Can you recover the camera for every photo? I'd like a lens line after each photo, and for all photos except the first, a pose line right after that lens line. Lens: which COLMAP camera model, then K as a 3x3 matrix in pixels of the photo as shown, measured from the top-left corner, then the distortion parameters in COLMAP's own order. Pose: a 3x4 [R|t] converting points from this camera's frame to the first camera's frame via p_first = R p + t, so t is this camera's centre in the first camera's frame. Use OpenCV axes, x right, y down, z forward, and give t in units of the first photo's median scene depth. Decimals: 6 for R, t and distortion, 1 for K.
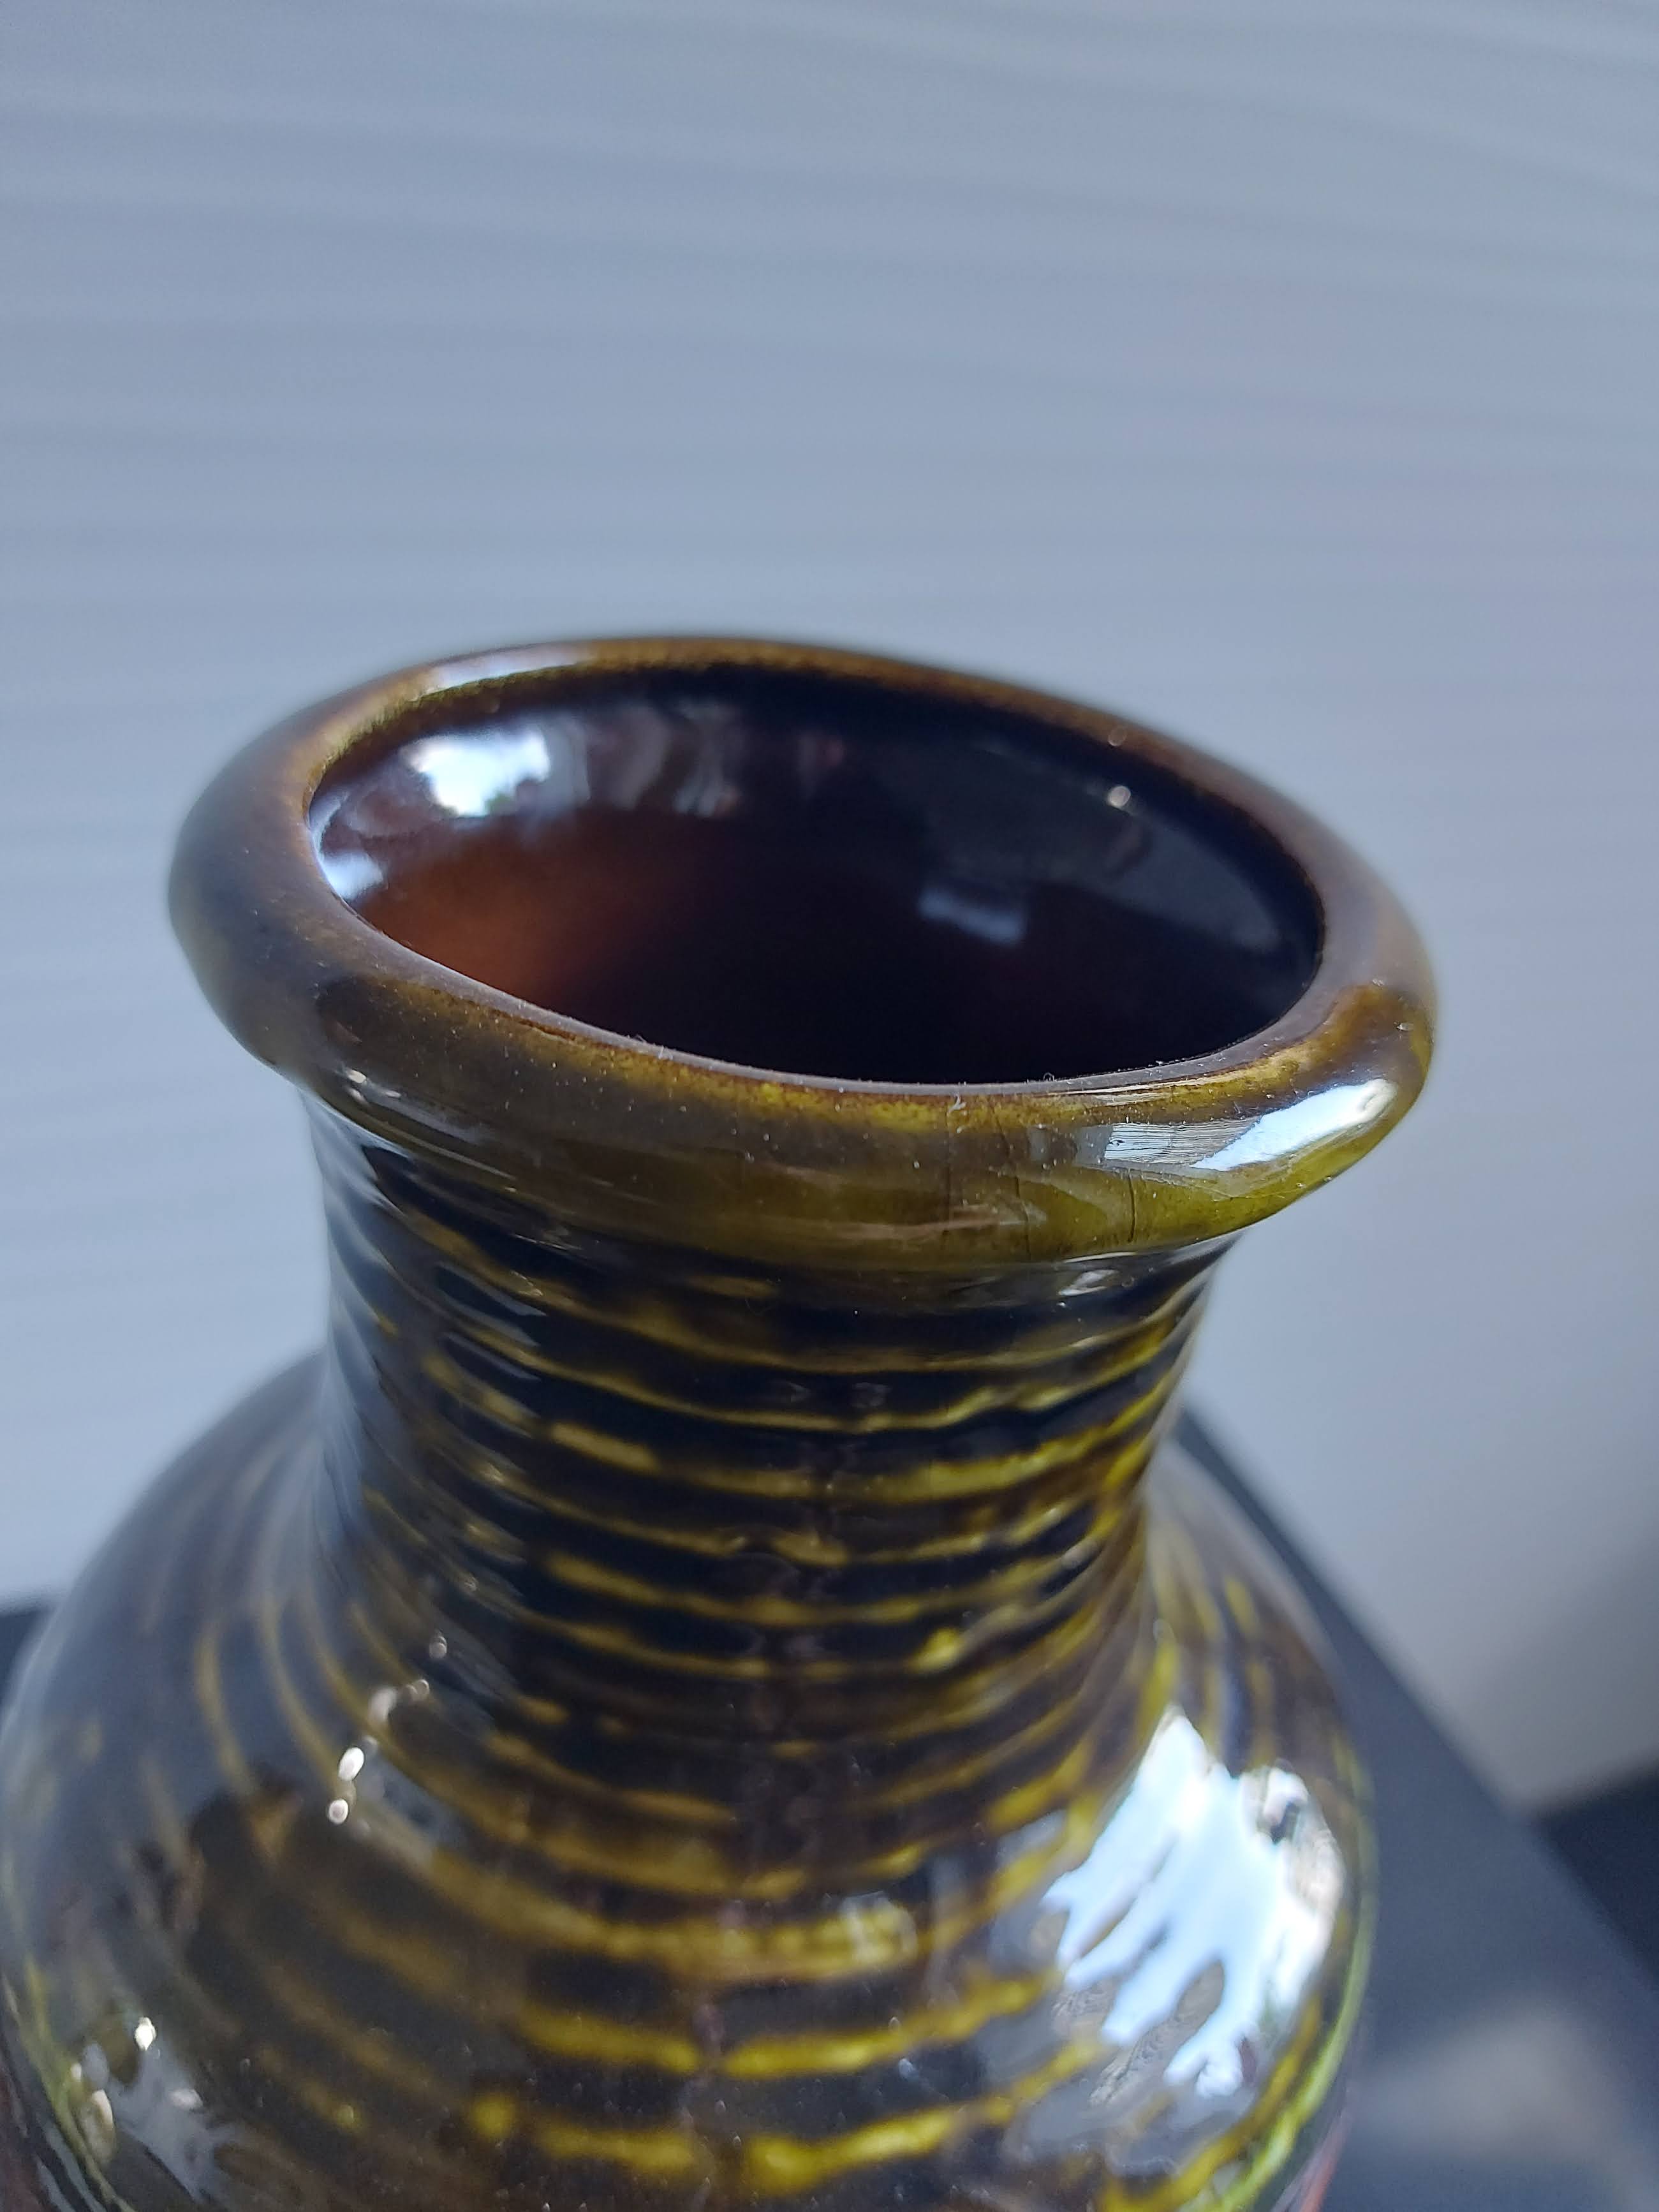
lens RADIAL K [[1841.6, 0, 829.5], [0, 1841.6, 1106.0], [0, 0, 1]] dist [0.090198, -0.123014]
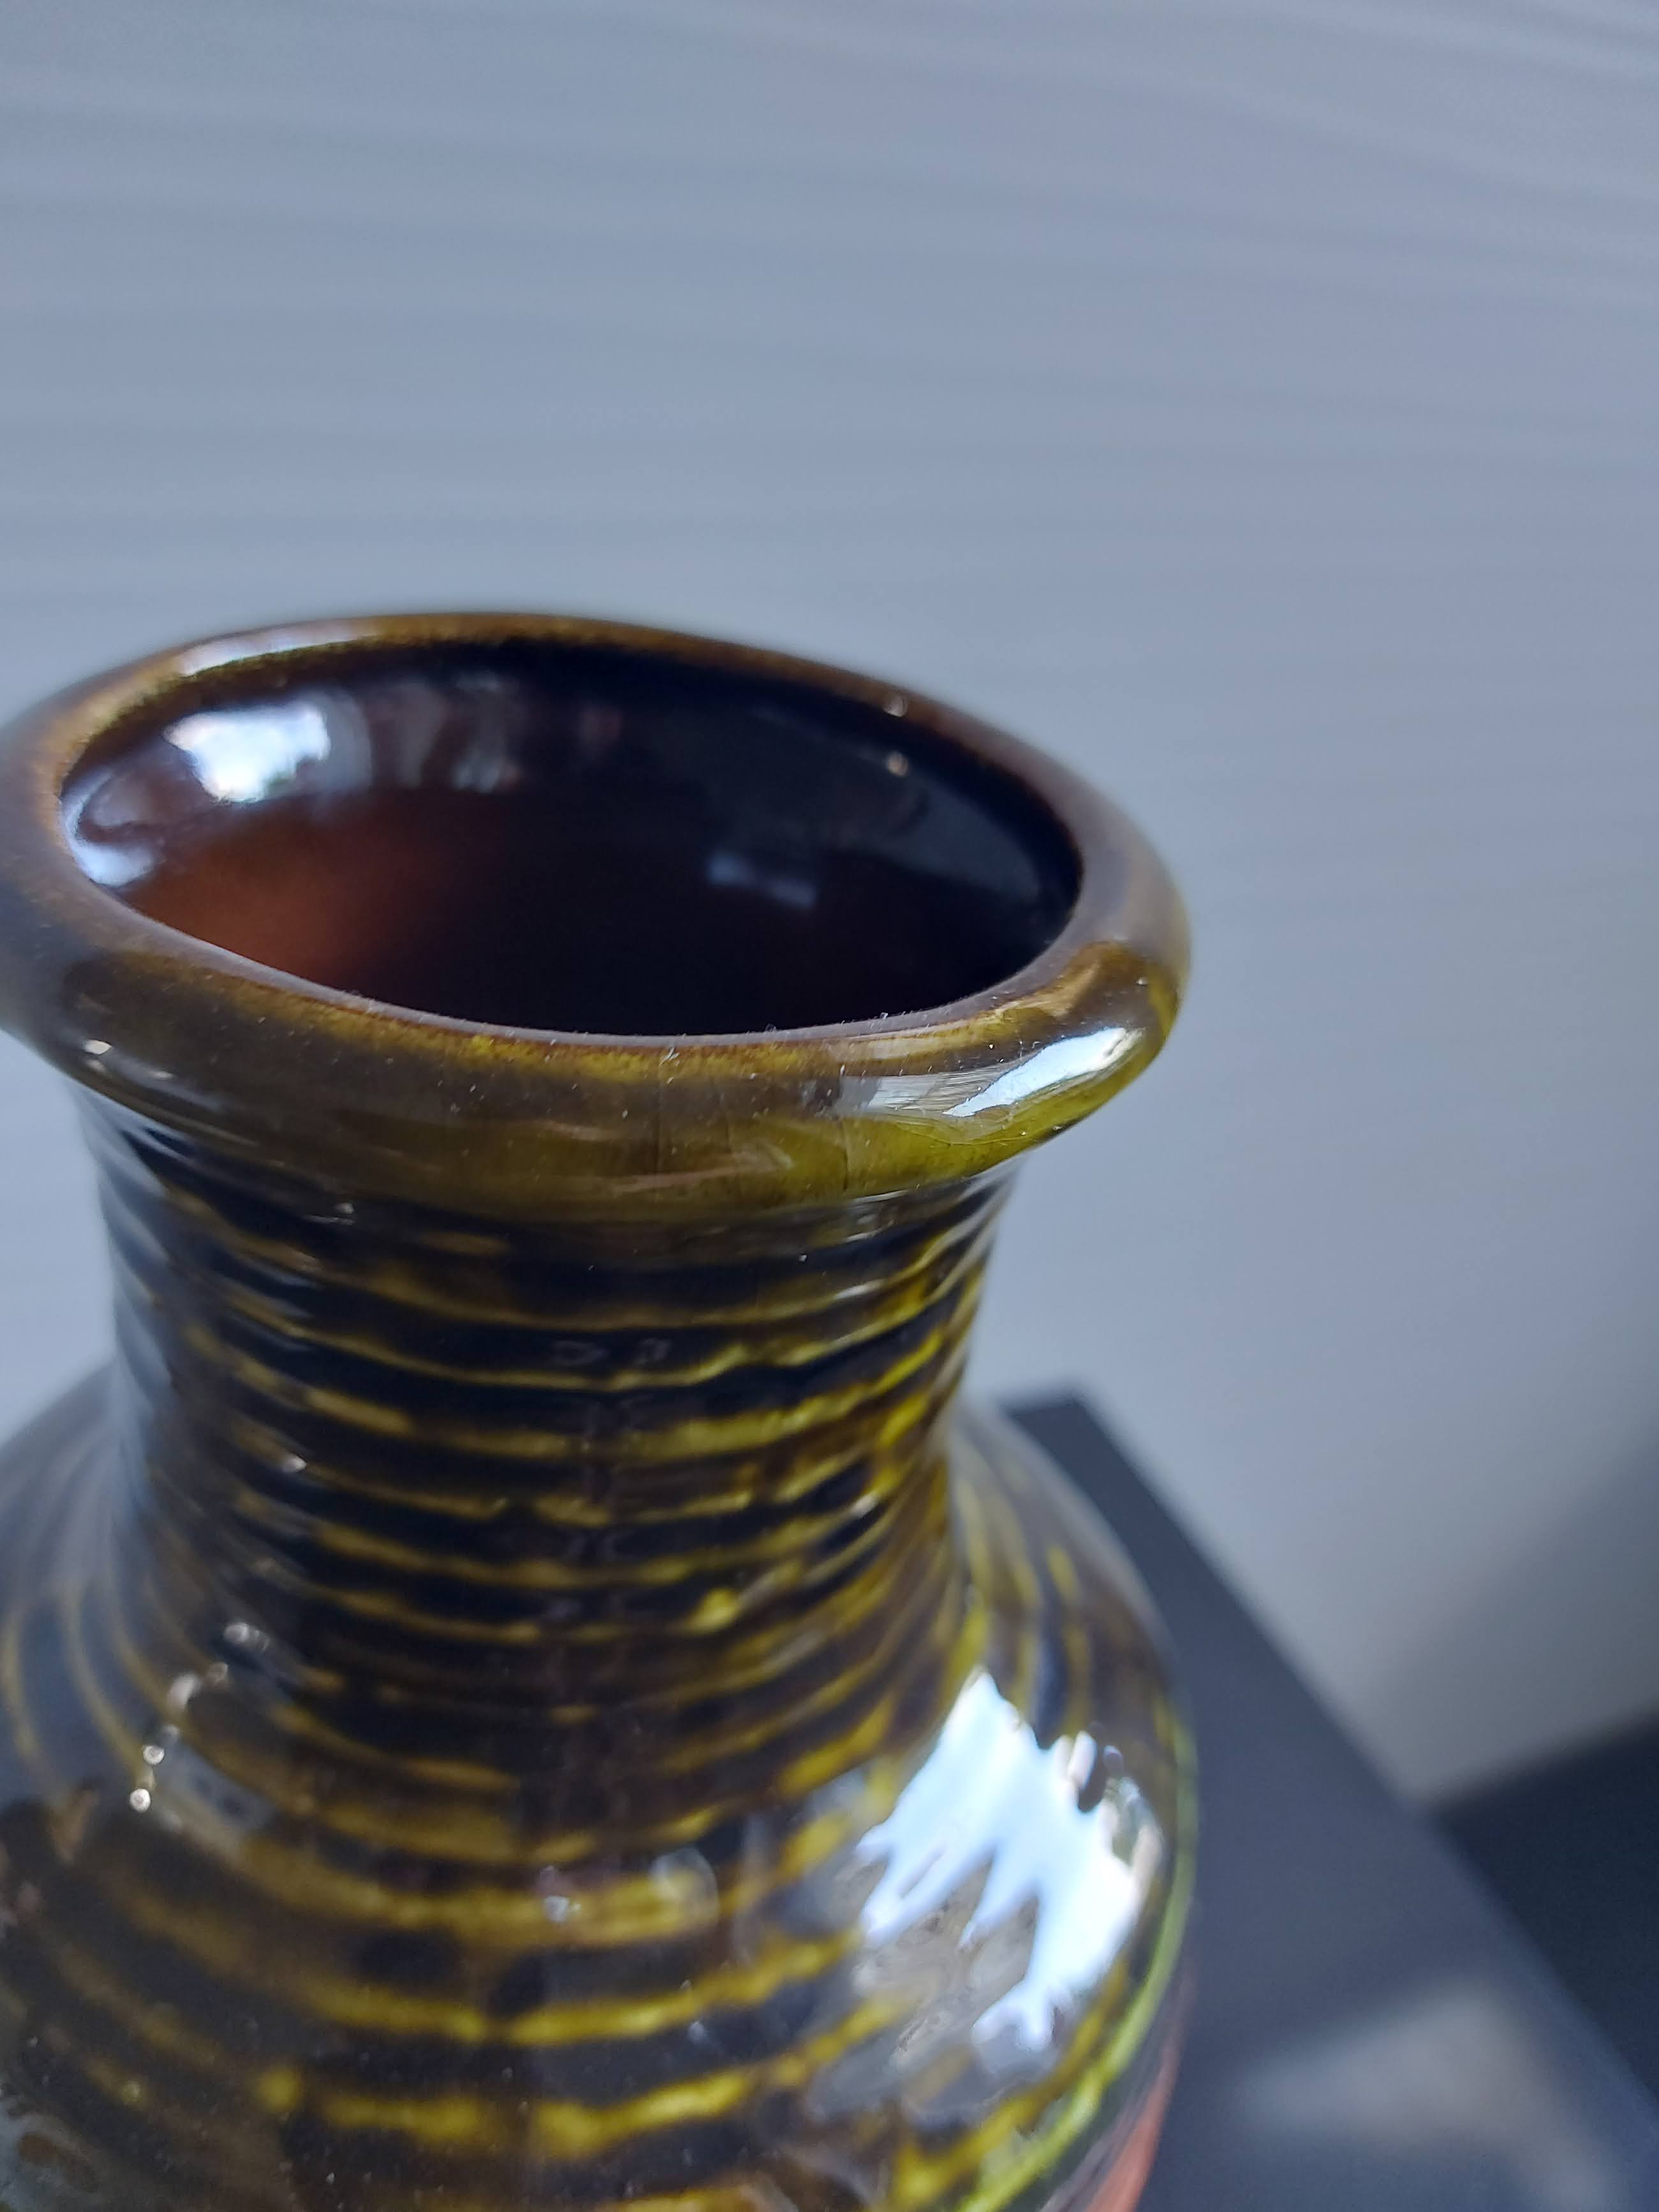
lens RADIAL K [[1841.6, 0, 829.5], [0, 1841.6, 1106.0], [0, 0, 1]] dist [0.090198, -0.123014]
pose [[0.999724, -0.013823, 0.019009, 0.104590], [0.013945, 0.999883, -0.006298, 0.026465], [-0.018919, 0.006561, 0.999799, -0.007805]]
